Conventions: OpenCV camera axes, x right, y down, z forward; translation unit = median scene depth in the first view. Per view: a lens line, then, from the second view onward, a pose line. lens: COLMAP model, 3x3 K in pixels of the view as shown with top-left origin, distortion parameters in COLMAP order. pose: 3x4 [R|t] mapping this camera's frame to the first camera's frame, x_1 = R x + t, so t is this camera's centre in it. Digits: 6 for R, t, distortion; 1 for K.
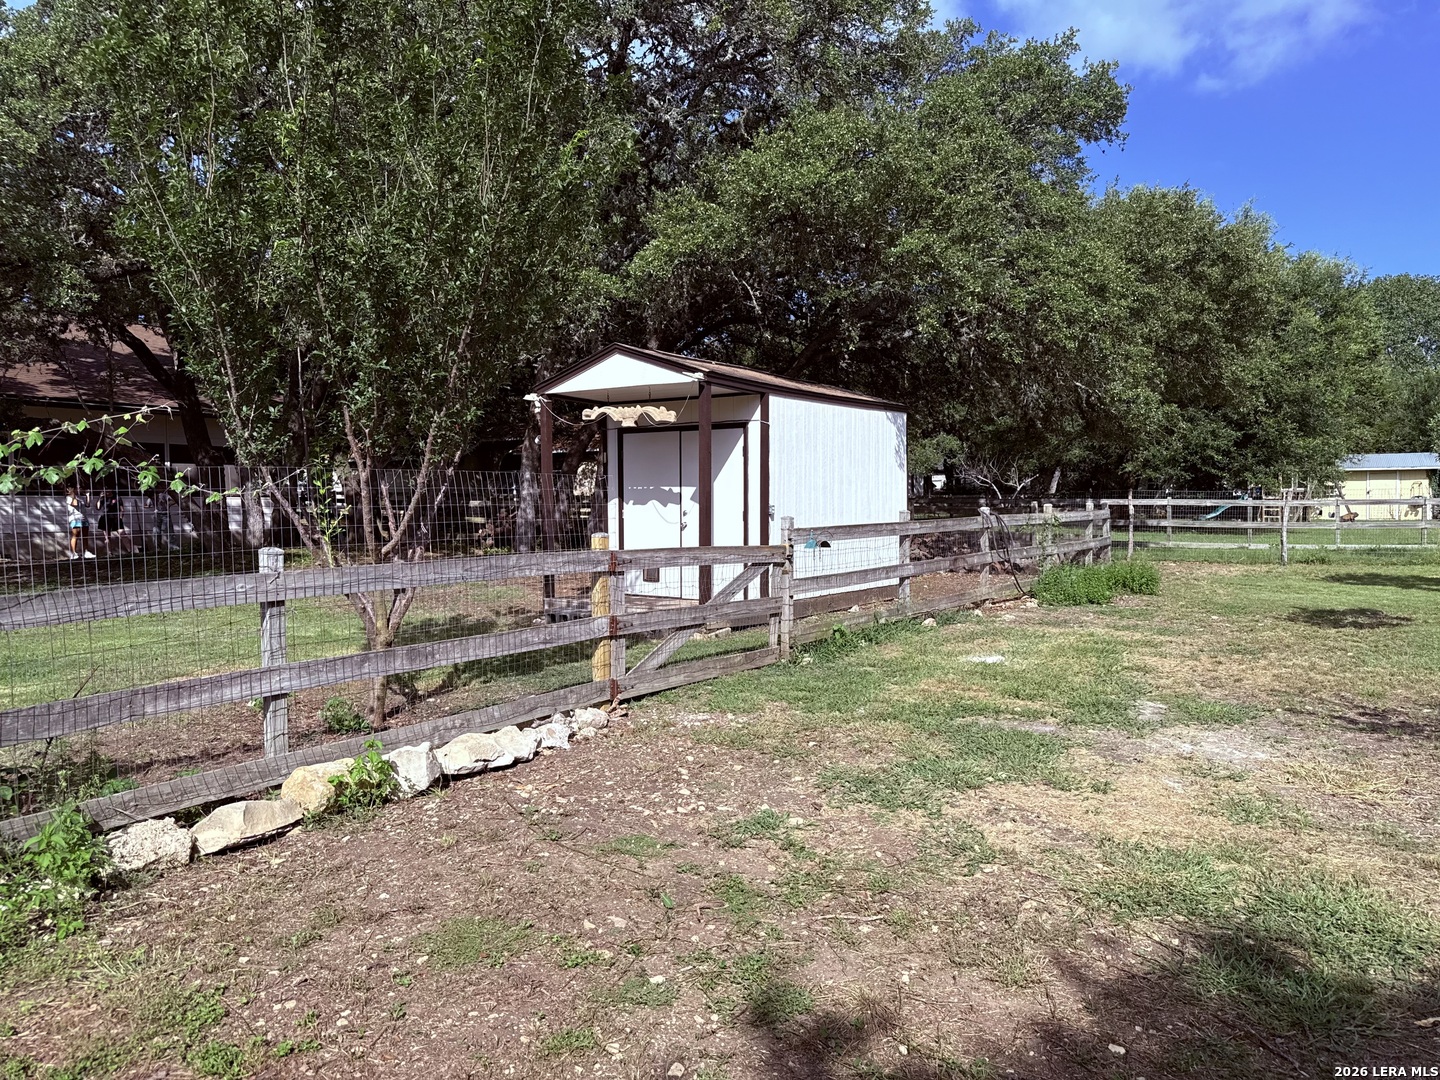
lens RADIAL K [[1006.3, 0, 720.0], [0, 1006.3, 540.0], [0, 0, 1]] dist [0.129983, -0.184500]
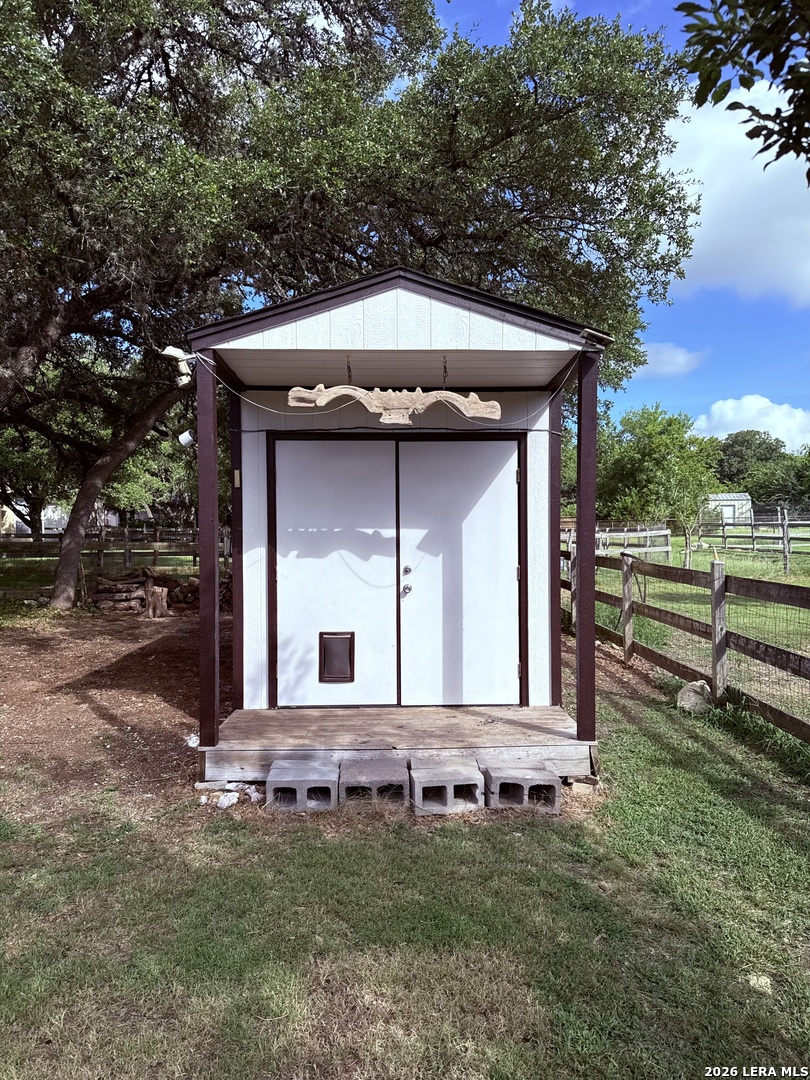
lens RADIAL K [[754.8, 0, 405.0], [0, 754.8, 540.0], [0, 0, 1]] dist [0.129983, -0.184500]
pose [[0.784979, -0.009097, 0.619455, -0.301166], [0.024926, 0.999546, -0.016908, -0.034289], [-0.619020, 0.028713, 0.784850, 0.570770]]
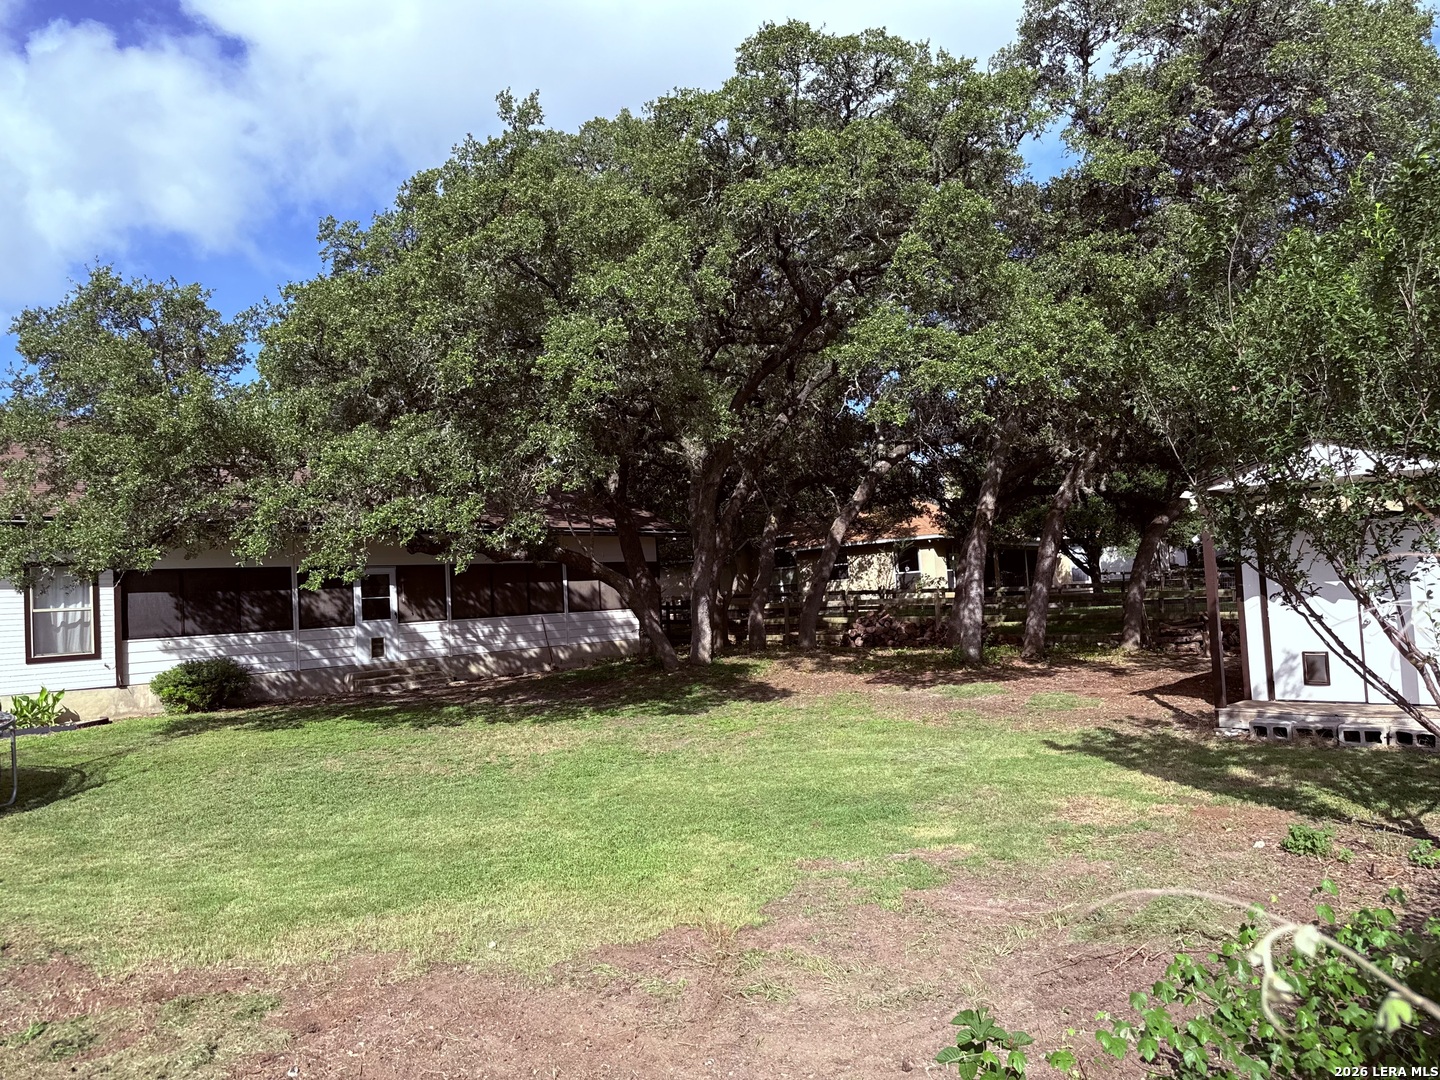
lens RADIAL K [[1006.3, 0, 720.0], [0, 1006.3, 540.0], [0, 0, 1]] dist [0.129983, -0.184500]
pose [[0.990956, -0.060488, -0.119783, -0.460772], [0.050029, 0.994821, -0.088474, -0.033137], [0.124514, 0.081681, 0.988850, -0.015491]]
